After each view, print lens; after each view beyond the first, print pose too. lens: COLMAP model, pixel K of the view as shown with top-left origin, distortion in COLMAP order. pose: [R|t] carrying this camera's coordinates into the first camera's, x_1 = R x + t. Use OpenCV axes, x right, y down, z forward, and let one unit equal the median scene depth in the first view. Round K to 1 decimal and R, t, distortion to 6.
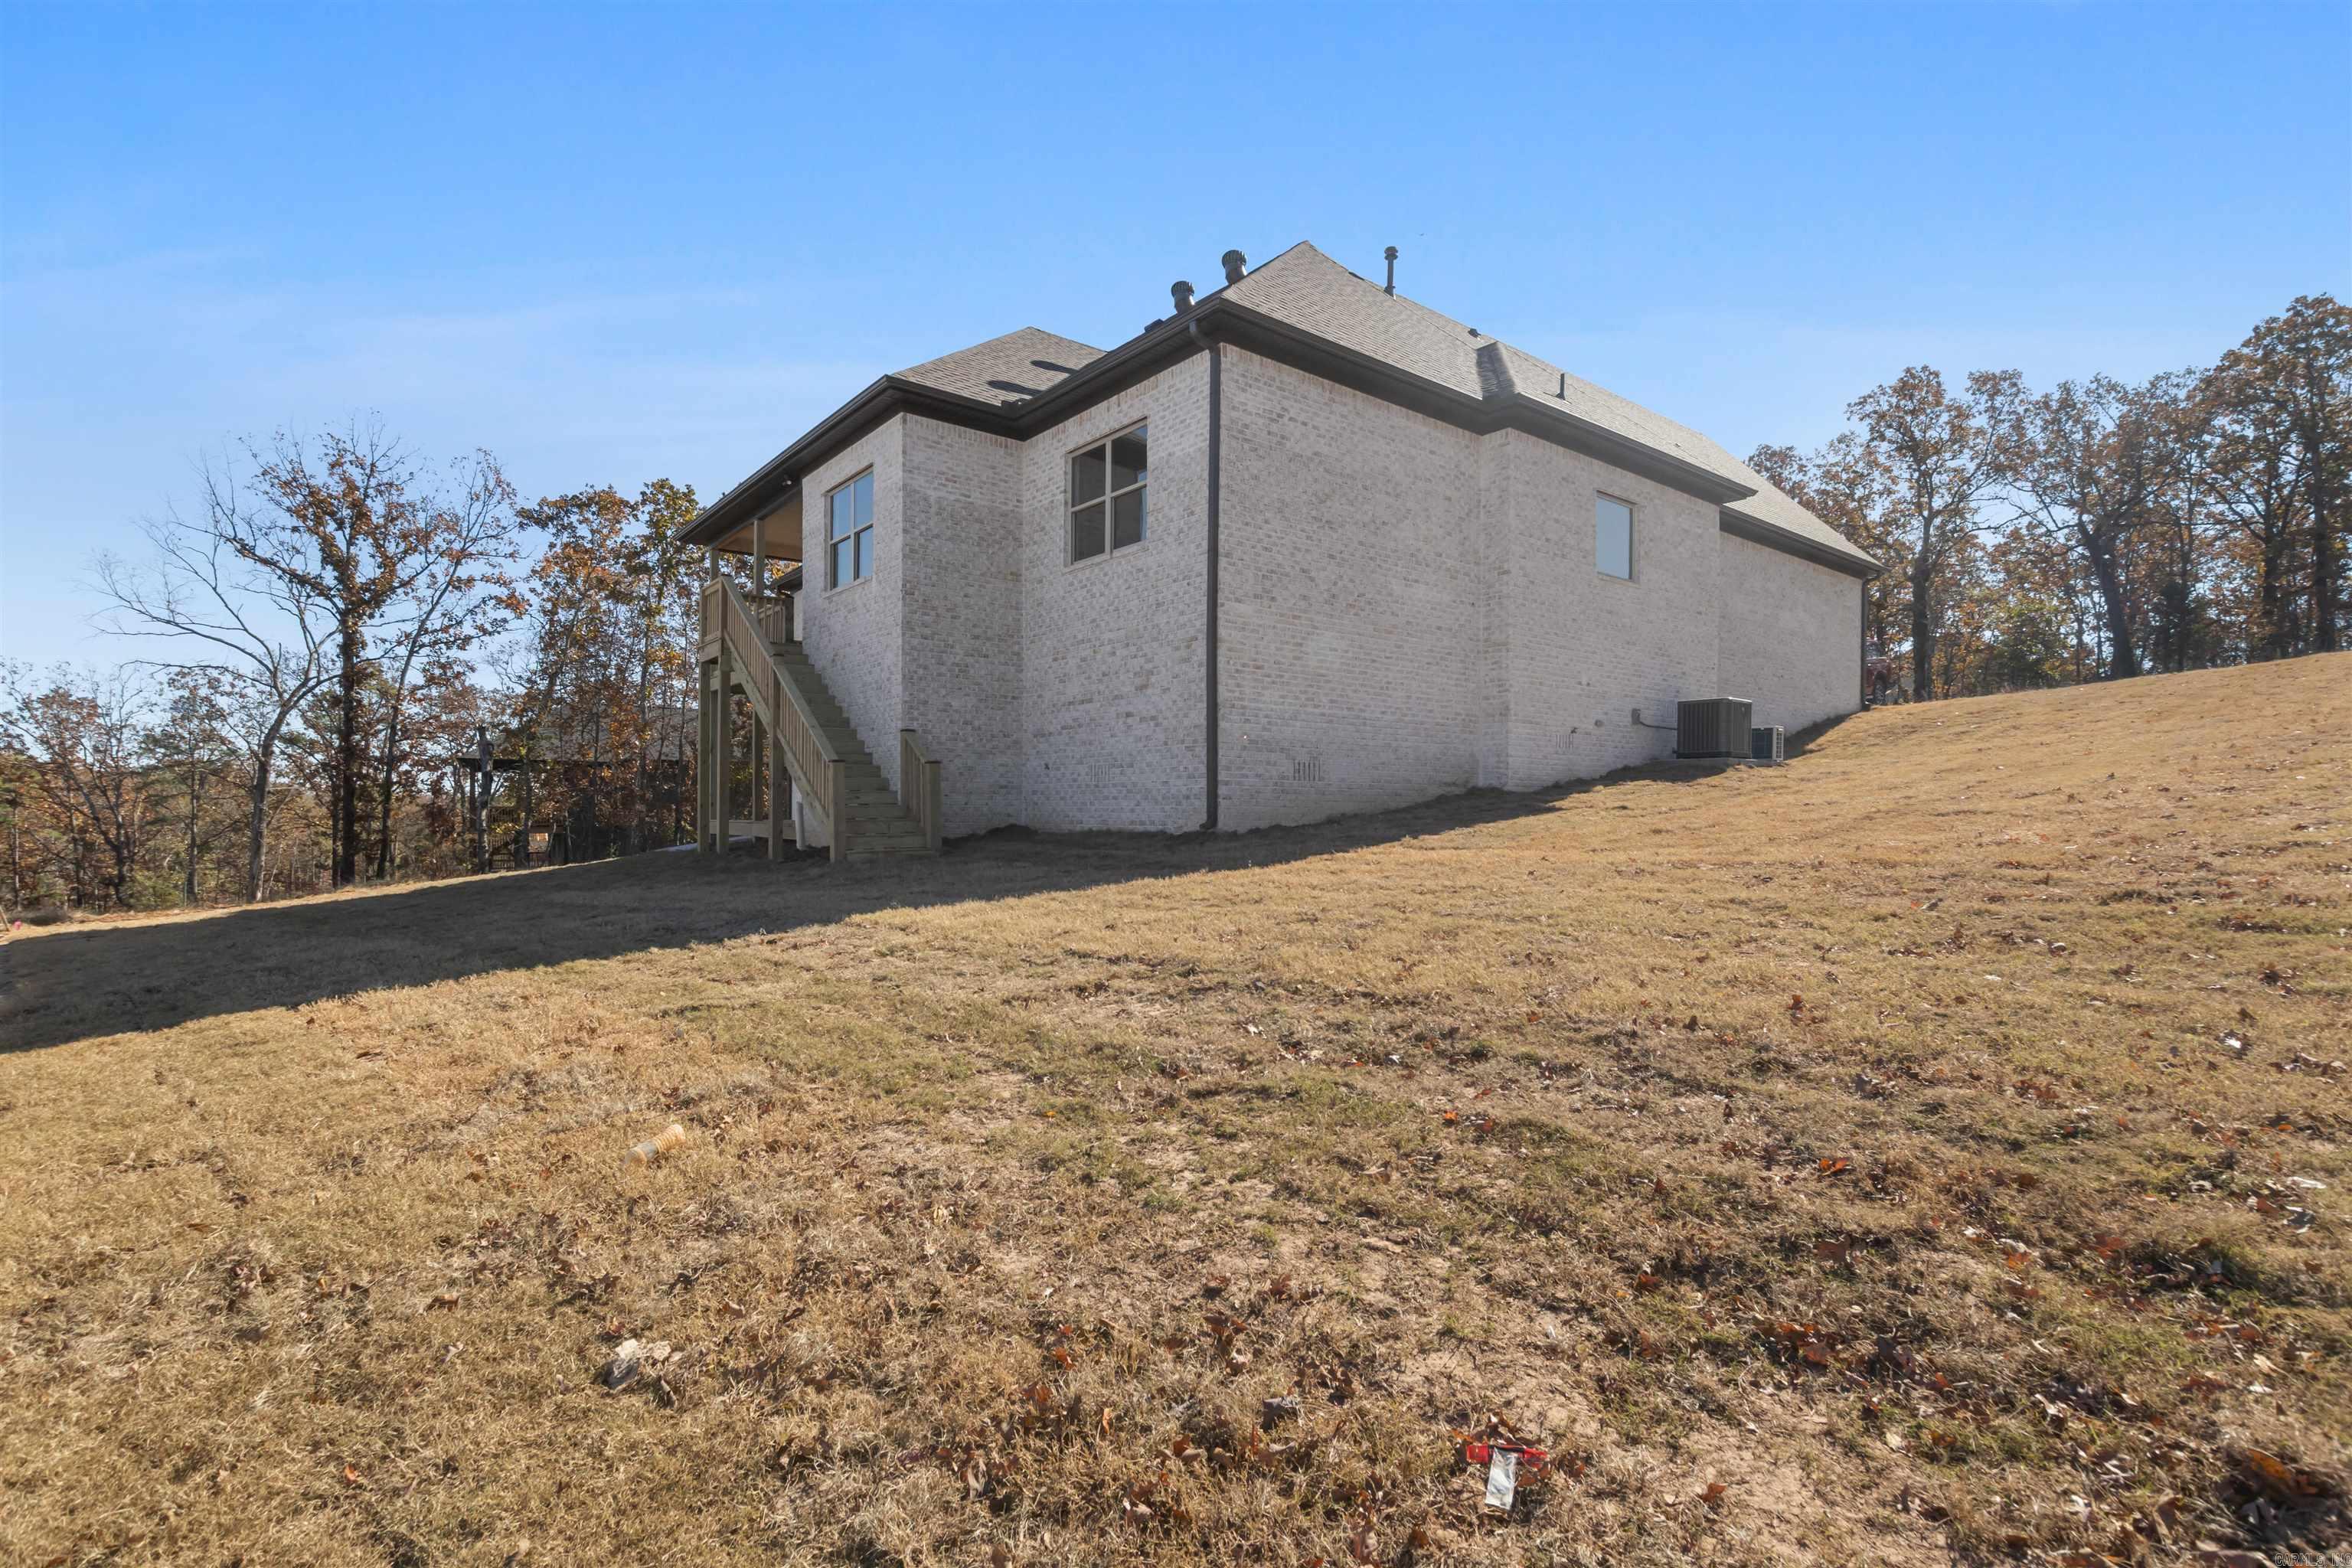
lens RADIAL K [[1074.5, 0, 1184.7], [0, 1074.5, 808.5], [0, 0, 1]] dist [0.001150, 0.000026]
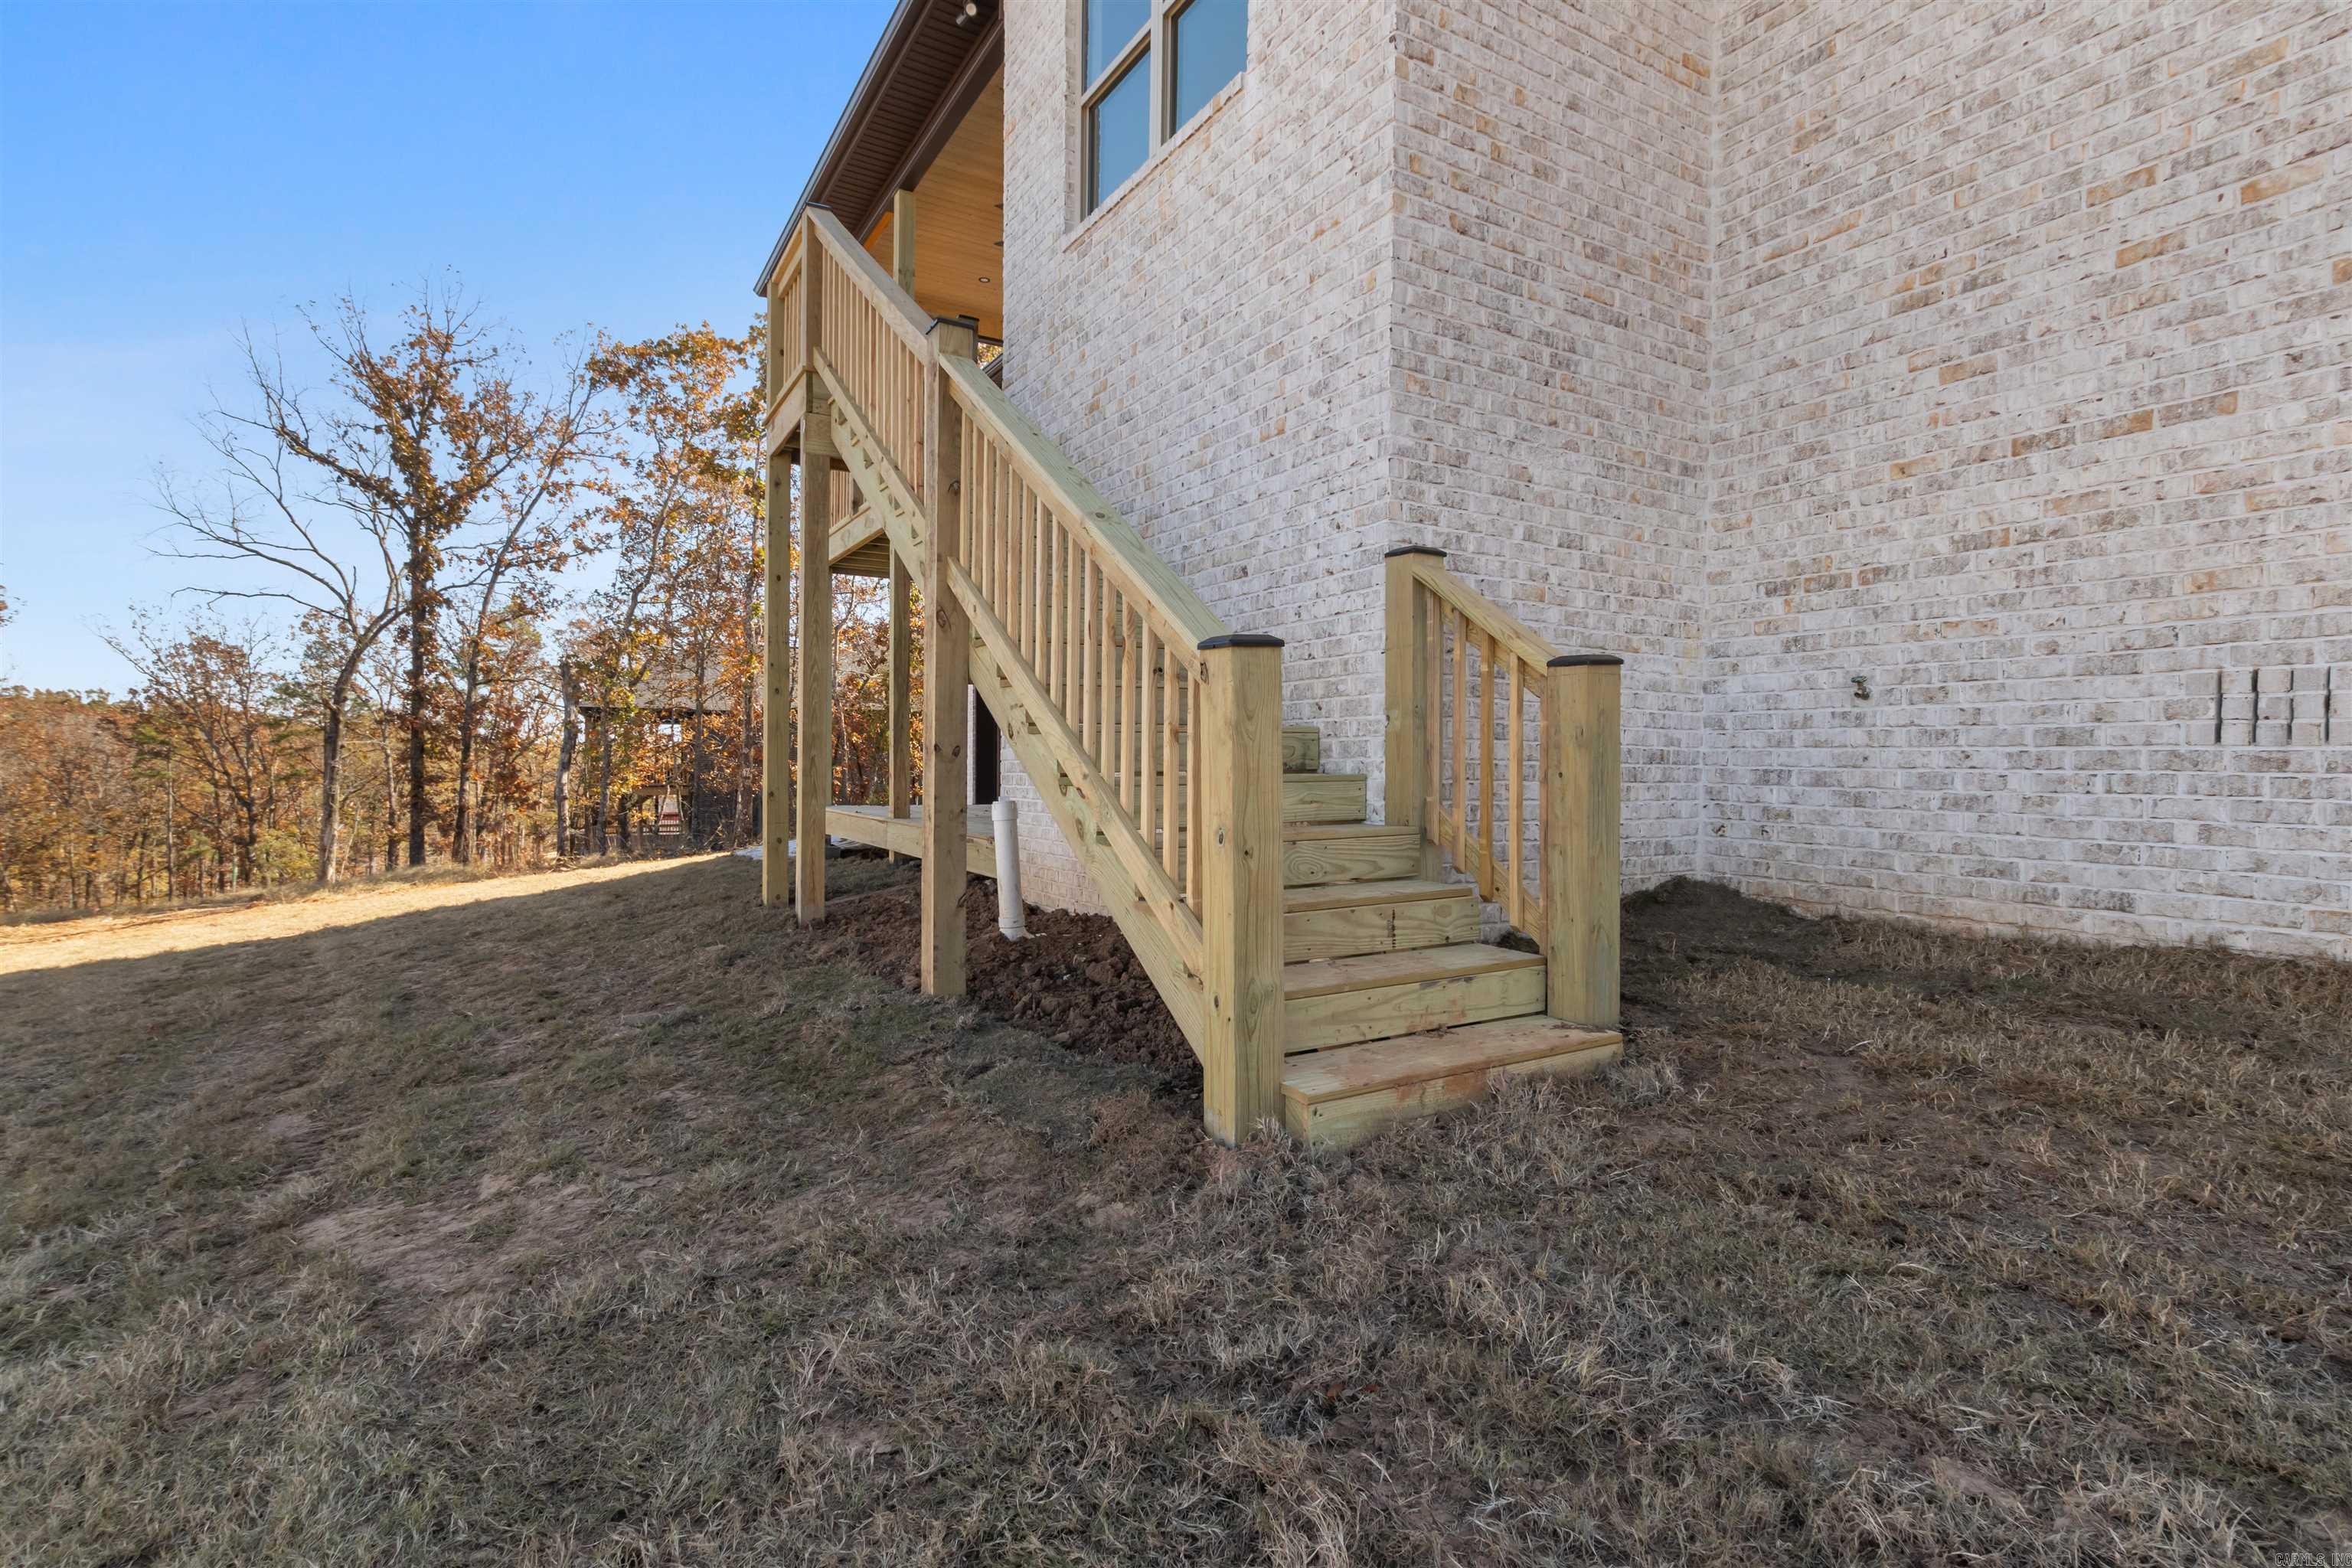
lens RADIAL K [[1060.5, 0, 1166.9], [0, 1060.5, 757.1], [0, 0, 1]] dist [-0.002335, -0.000822]
pose [[0.990401, 0.005295, -0.138121, -0.112664], [-0.005860, 0.999976, -0.003683, -0.007862], [0.138098, 0.004457, 0.990409, 0.289683]]
